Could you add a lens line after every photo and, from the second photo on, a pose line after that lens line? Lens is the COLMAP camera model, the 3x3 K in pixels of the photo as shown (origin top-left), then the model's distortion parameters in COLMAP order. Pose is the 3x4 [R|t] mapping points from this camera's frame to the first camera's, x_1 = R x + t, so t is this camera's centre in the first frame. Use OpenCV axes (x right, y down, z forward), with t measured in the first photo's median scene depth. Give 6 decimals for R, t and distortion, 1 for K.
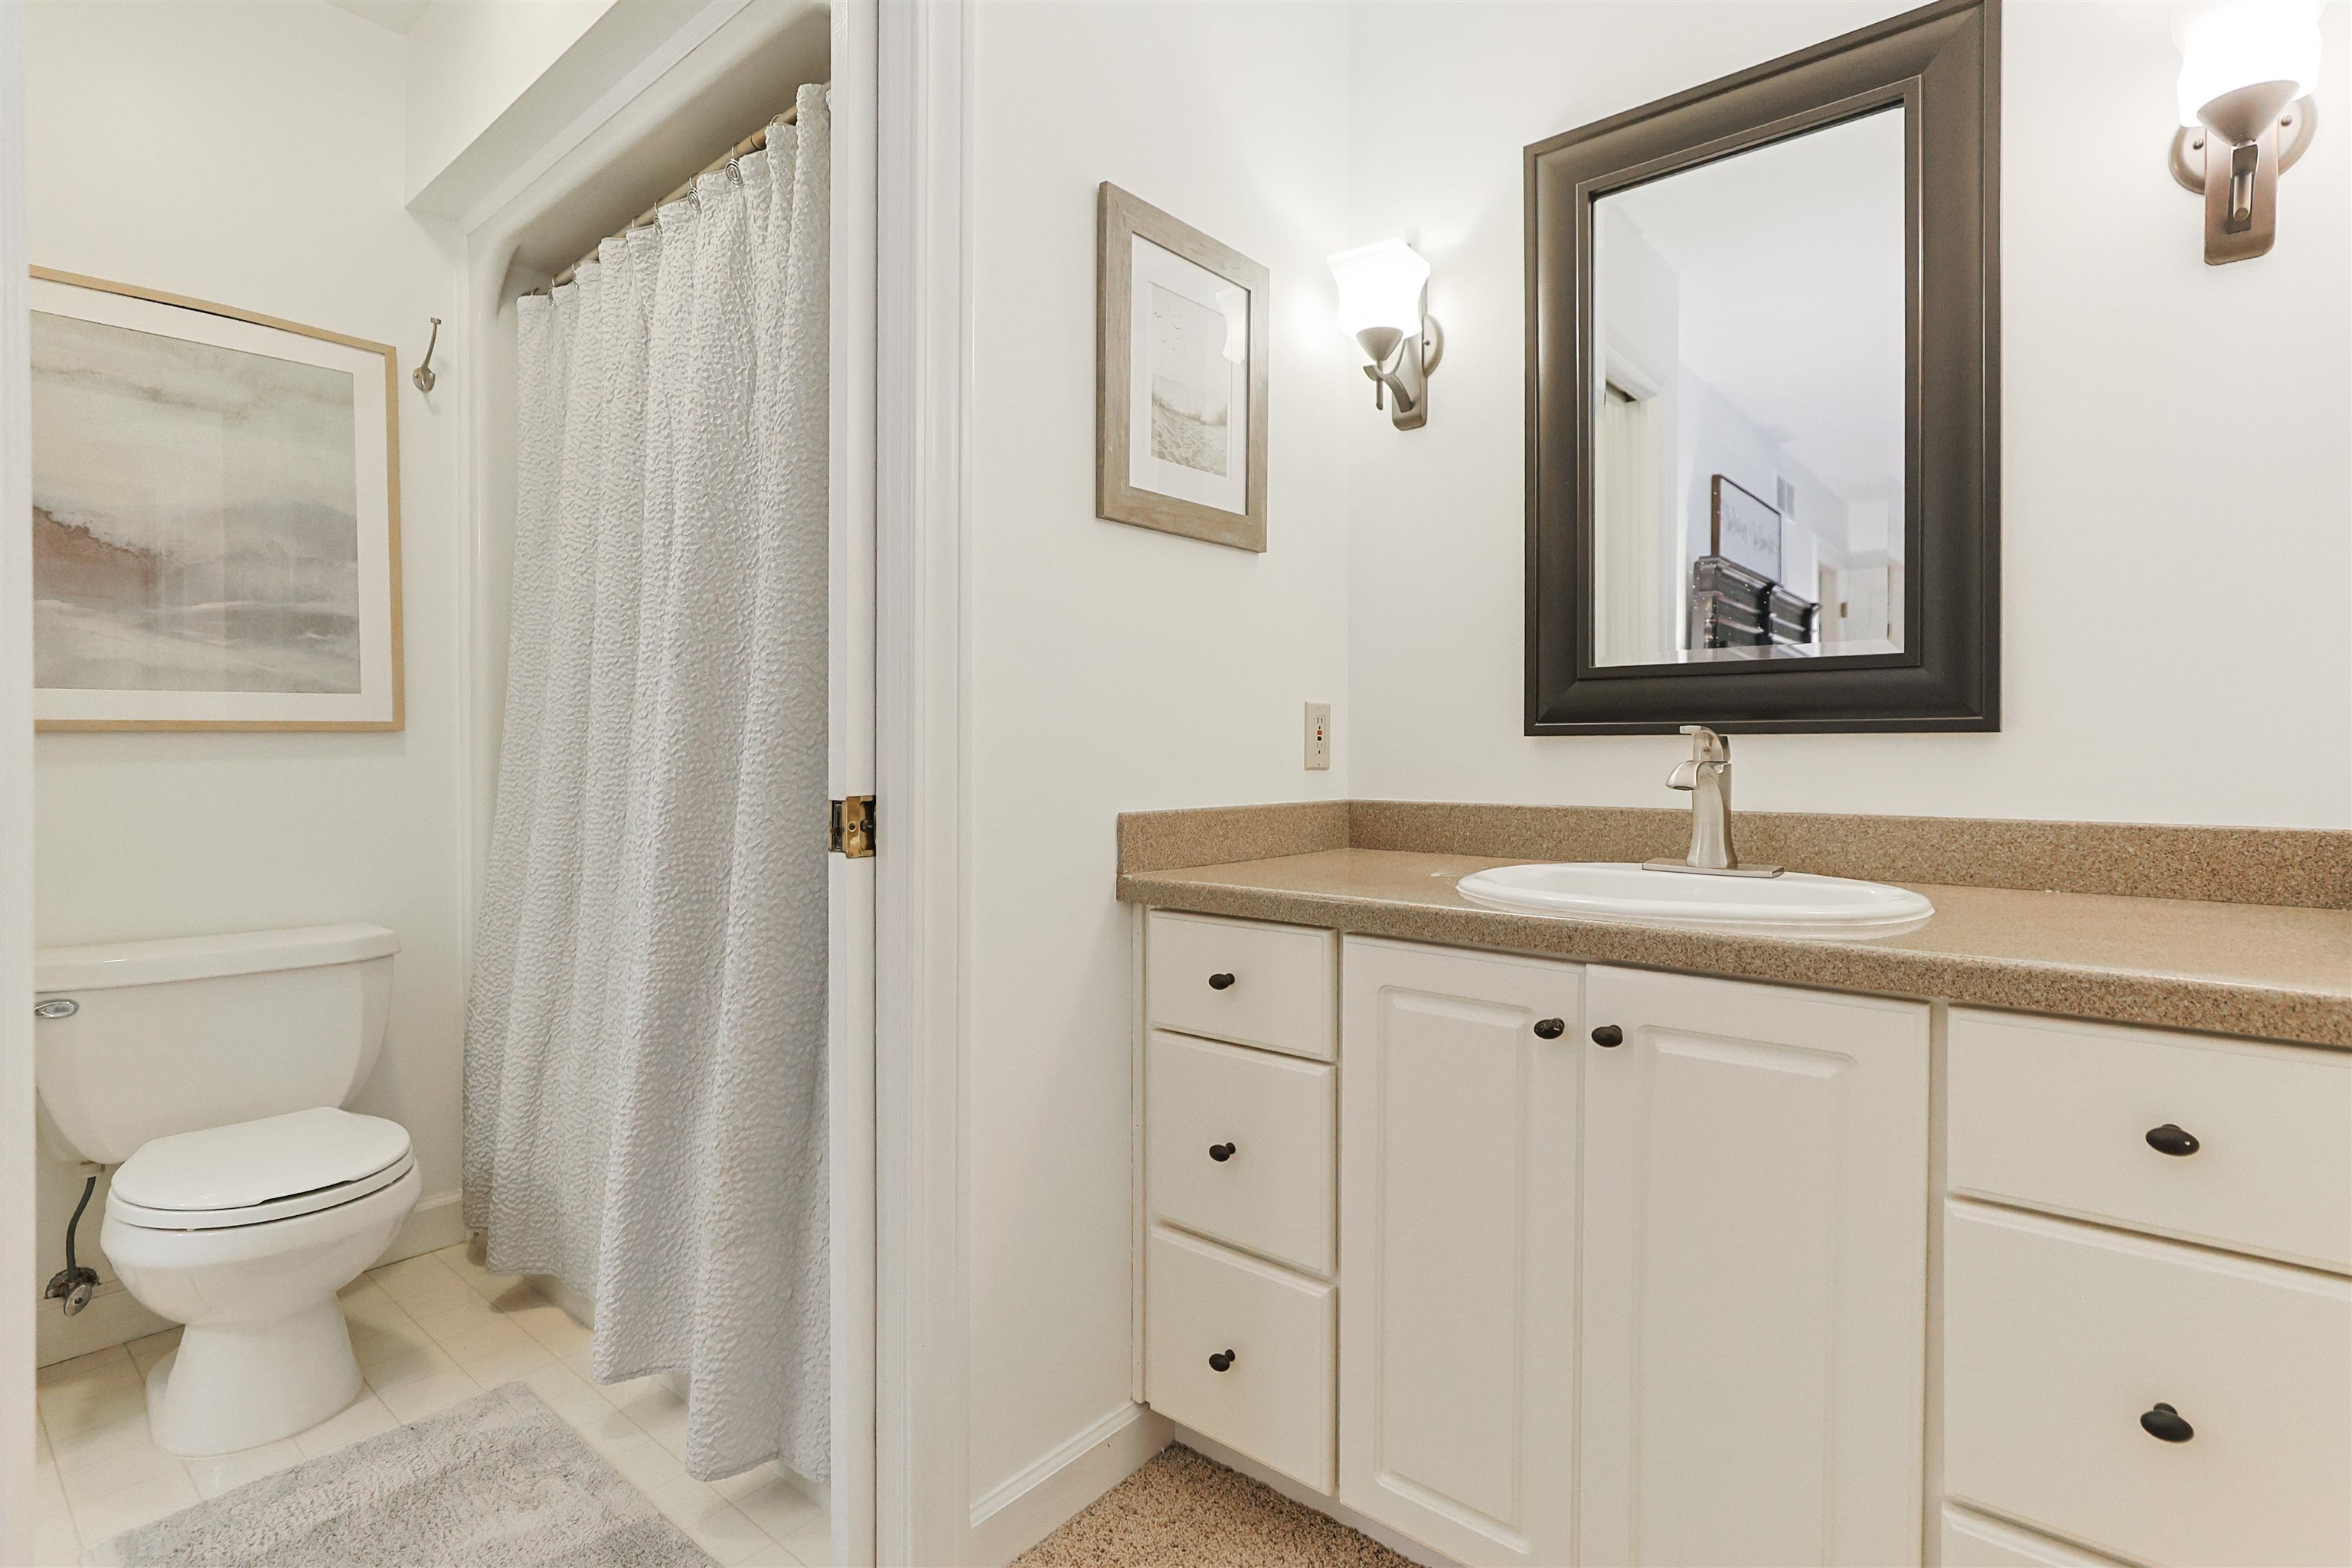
lens RADIAL K [[1140.7, 0, 1178.3], [0, 1140.7, 773.1], [0, 0, 1]] dist [-0.025309, 0.013945]
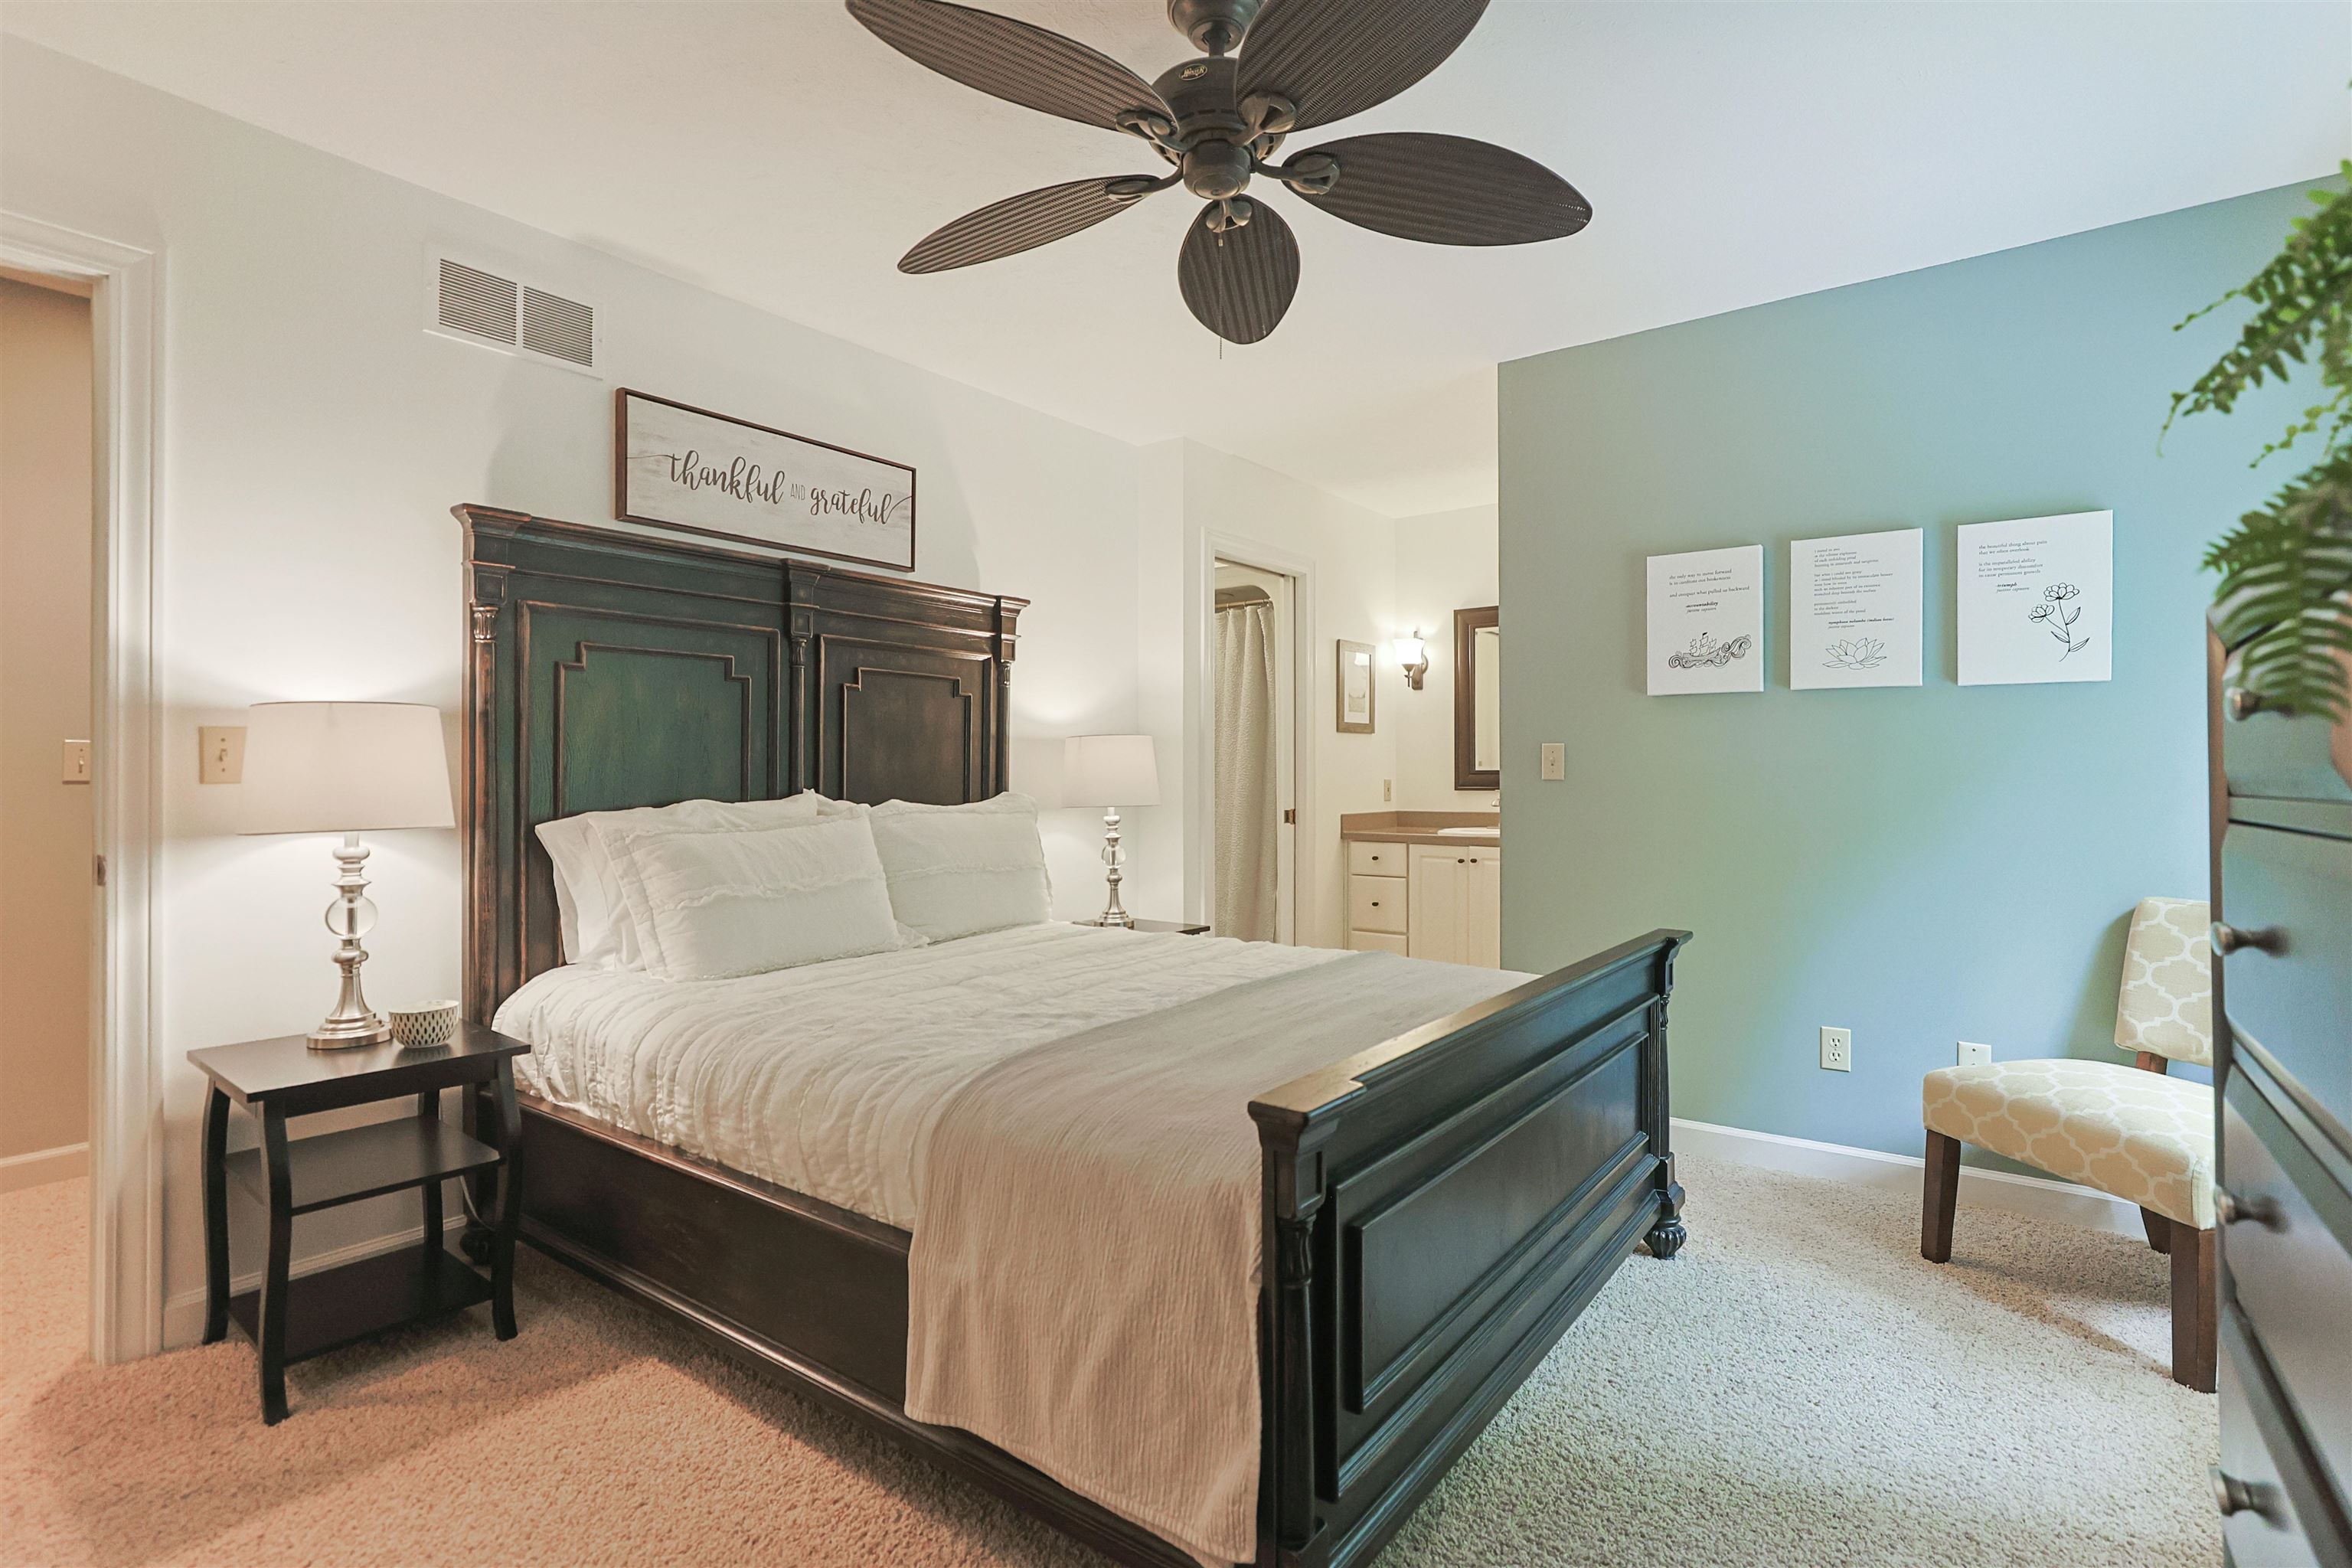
lens RADIAL K [[1140.7, 0, 1180.0], [0, 1140.7, 779.8], [0, 0, 1]] dist [-0.025309, 0.013945]
pose [[0.998080, -0.002364, 0.061885, -0.761915], [0.003356, 0.999868, -0.015918, -0.016159], [-0.061839, 0.016095, 0.997956, -2.466719]]
